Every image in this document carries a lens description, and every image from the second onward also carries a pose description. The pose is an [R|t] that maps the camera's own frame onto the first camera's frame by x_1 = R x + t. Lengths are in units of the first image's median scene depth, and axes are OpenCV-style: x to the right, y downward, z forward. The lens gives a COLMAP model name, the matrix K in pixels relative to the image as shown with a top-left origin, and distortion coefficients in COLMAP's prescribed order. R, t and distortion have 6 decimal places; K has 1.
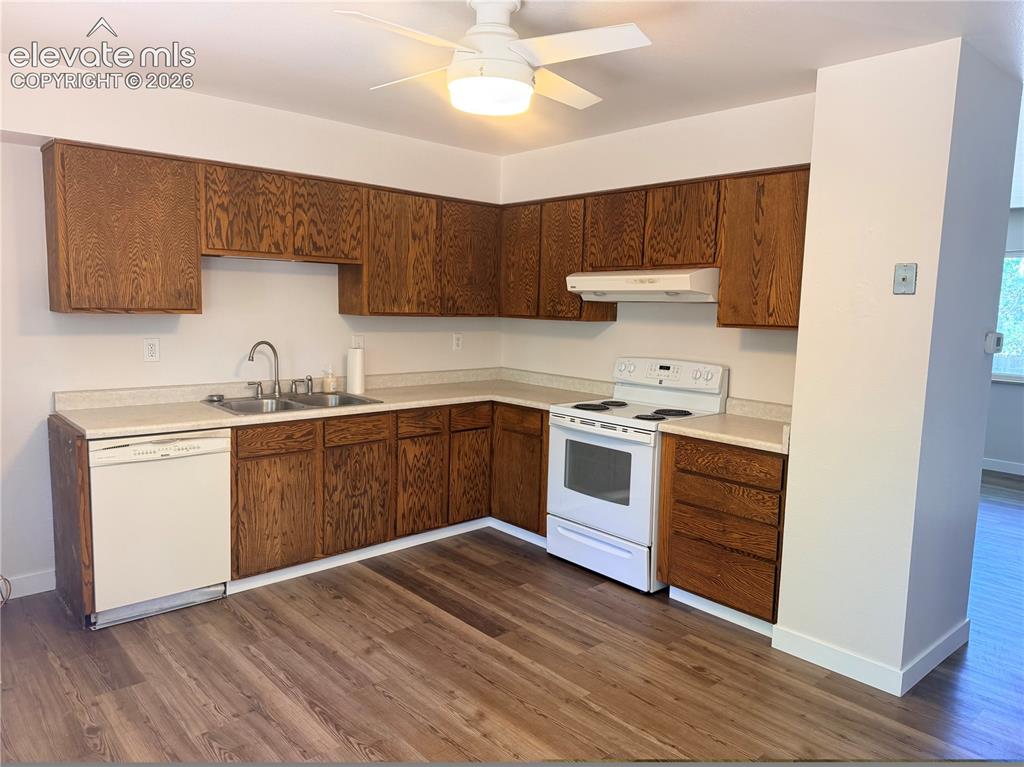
lens RADIAL K [[717.6, 0, 512.0], [0, 717.6, 383.5], [0, 0, 1]] dist [0.150775, -0.265318]
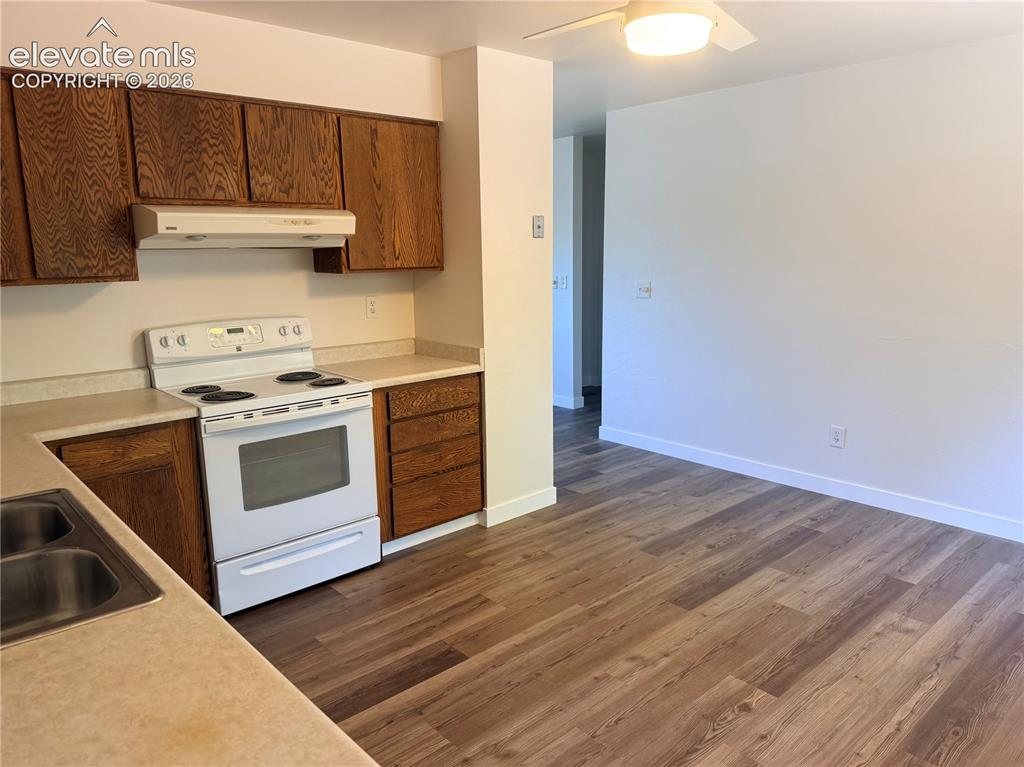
lens RADIAL K [[717.6, 0, 512.0], [0, 717.6, 383.5], [0, 0, 1]] dist [0.150775, -0.265318]
pose [[-0.004216, -0.209121, 0.977881, -0.724644], [0.128372, 0.969685, 0.207922, -0.114610], [-0.991717, 0.126409, 0.022757, 0.831106]]
